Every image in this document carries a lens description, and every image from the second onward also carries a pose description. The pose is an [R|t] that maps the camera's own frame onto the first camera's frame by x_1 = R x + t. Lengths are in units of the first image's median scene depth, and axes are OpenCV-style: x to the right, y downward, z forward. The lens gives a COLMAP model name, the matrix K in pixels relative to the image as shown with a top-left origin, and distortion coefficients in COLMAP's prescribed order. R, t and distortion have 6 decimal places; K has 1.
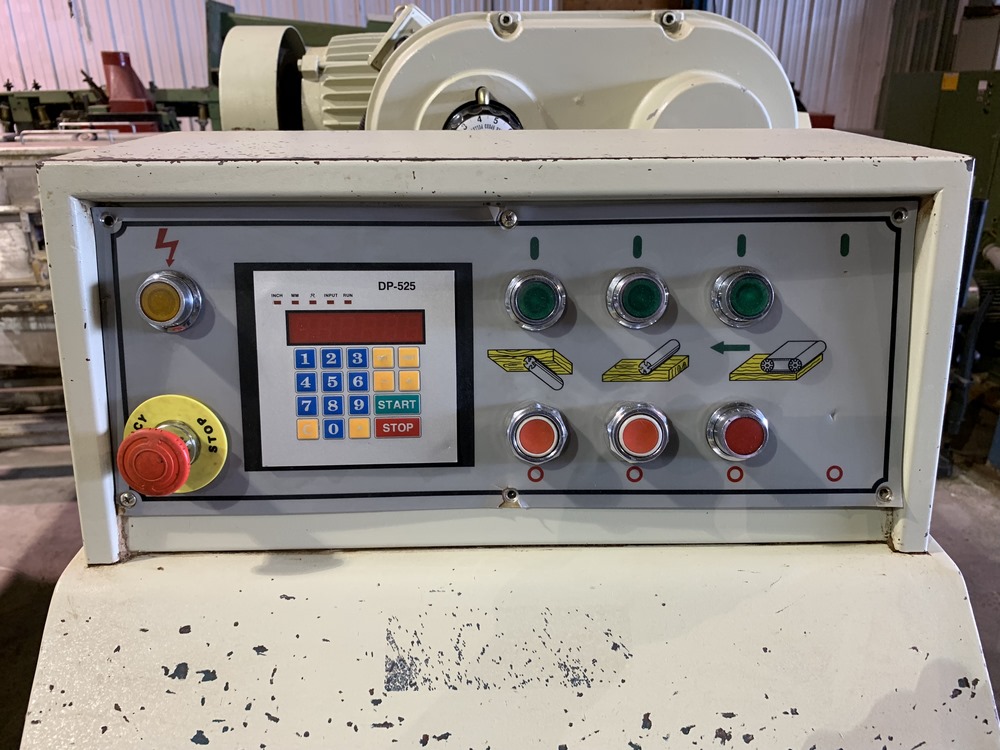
lens RADIAL K [[765.6, 0, 499.8], [0, 765.6, 370.4], [0, 0, 1]] dist [0.011552, 0.002626]
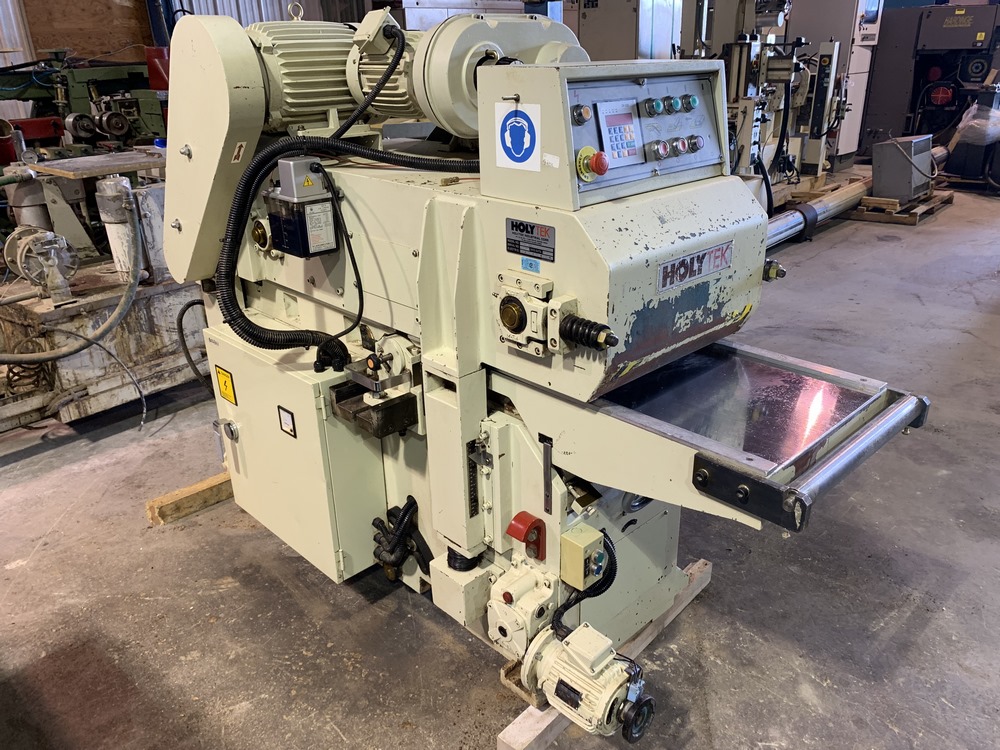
lens RADIAL K [[765.6, 0, 504.1], [0, 765.6, 373.4], [0, 0, 1]] dist [0.011552, 0.002626]
pose [[0.738089, -0.274624, 0.616285, -2.689815], [0.263681, 0.958181, 0.111182, 0.452811], [-0.621045, 0.080441, 0.779636, -1.045618]]
